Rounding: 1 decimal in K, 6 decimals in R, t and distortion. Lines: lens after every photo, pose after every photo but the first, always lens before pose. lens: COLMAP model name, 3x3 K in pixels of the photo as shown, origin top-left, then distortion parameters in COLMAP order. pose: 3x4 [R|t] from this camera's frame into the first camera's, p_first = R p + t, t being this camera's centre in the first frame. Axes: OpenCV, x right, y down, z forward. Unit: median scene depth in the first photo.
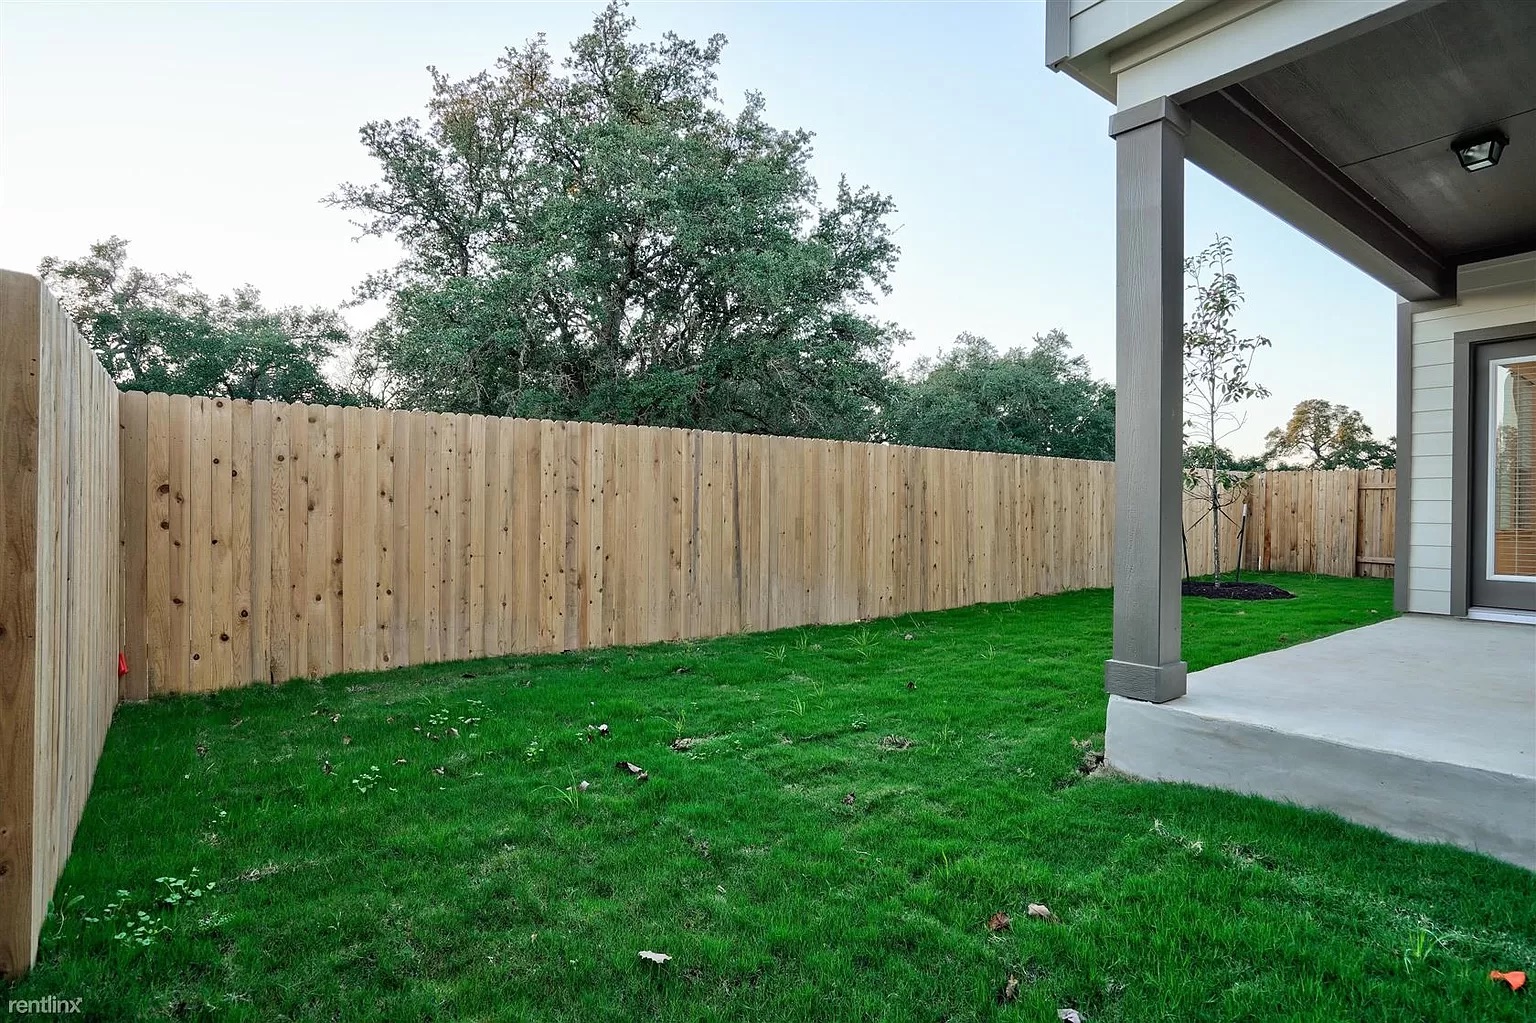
lens RADIAL K [[785.5, 0, 761.8], [0, 785.5, 517.5], [0, 0, 1]] dist [-0.051935, 0.031349]
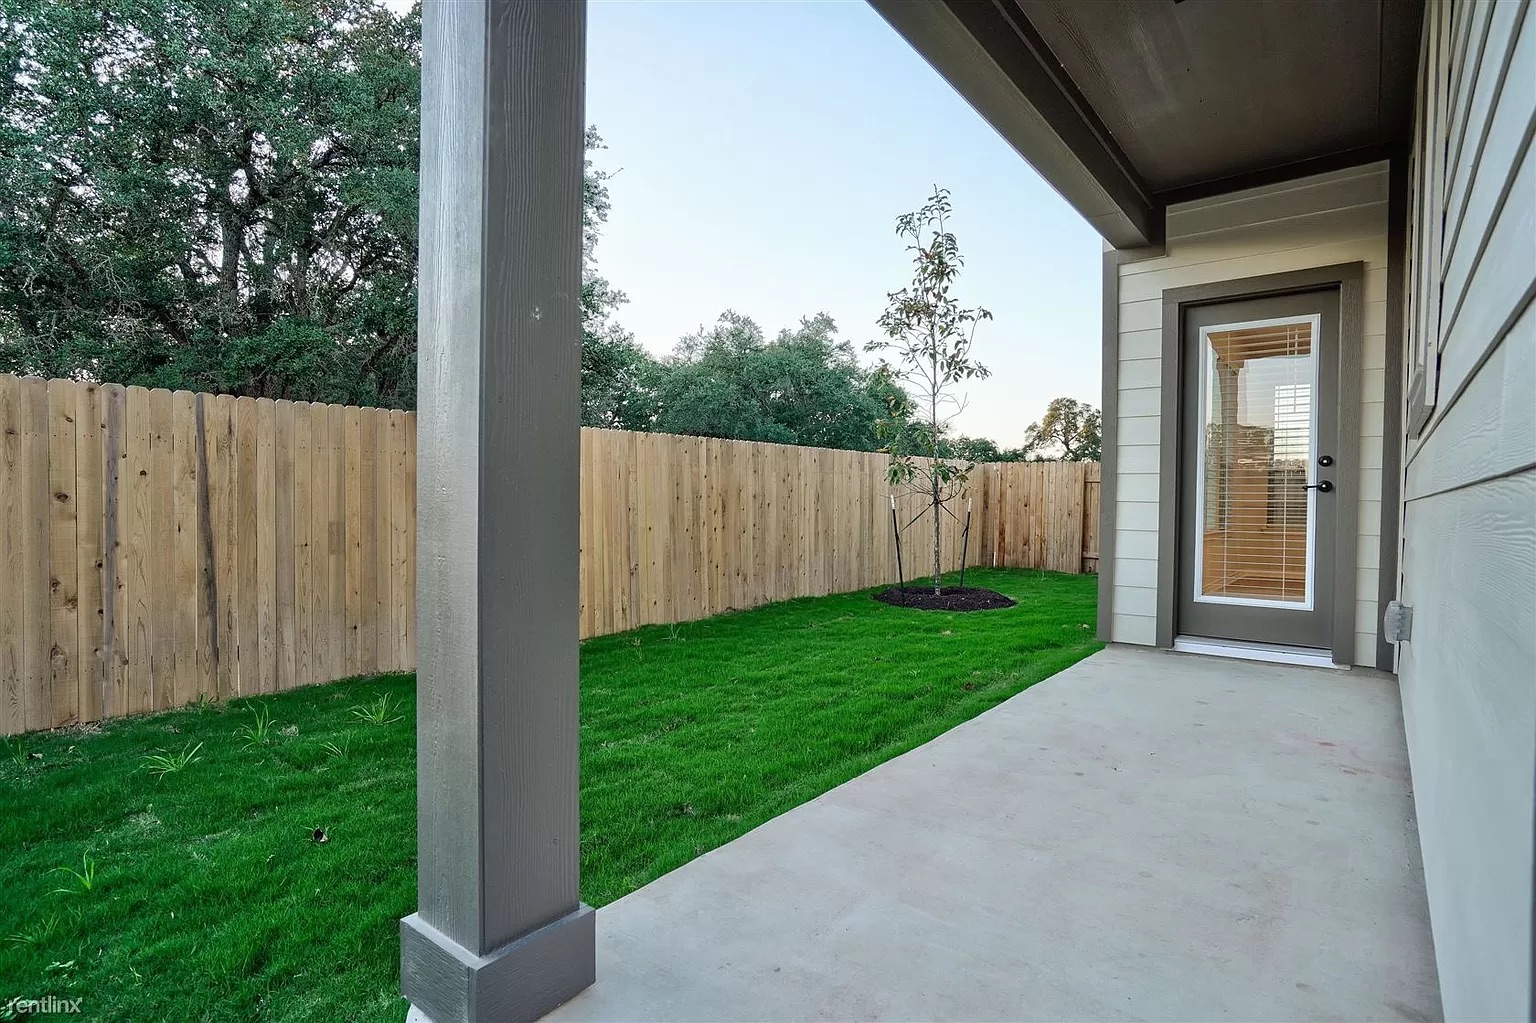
lens RADIAL K [[785.5, 0, 761.8], [0, 785.5, 517.5], [0, 0, 1]] dist [-0.051935, 0.031349]
pose [[0.969353, -0.003056, 0.245651, 0.182468], [-0.001440, 0.999835, 0.018124, -0.012295], [-0.245666, -0.017923, 0.969189, 0.194975]]
